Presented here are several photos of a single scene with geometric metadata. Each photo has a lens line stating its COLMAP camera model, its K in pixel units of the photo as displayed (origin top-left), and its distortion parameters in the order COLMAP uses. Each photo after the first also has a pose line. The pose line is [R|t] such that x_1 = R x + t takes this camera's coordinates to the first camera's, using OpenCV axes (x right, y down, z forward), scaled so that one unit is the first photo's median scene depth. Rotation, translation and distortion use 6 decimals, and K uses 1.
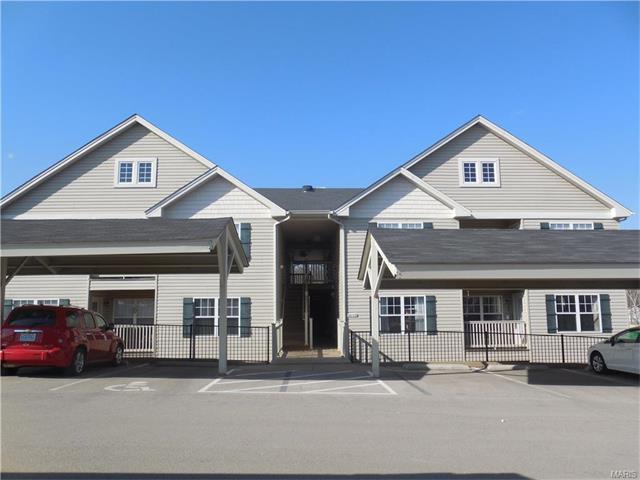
lens RADIAL K [[499.1, 0, 315.8], [0, 499.1, 237.1], [0, 0, 1]] dist [-0.057074, 0.036048]
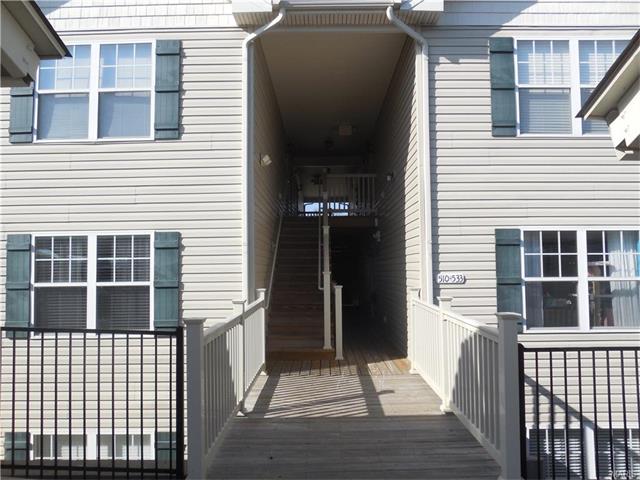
lens RADIAL K [[499.1, 0, 322.9], [0, 499.1, 240.3], [0, 0, 1]] dist [-0.057074, 0.036048]
pose [[0.999855, -0.001108, -0.017009, -0.016309], [0.002635, 0.995935, 0.090035, 0.091251], [0.016840, -0.090066, 0.995793, 0.613614]]
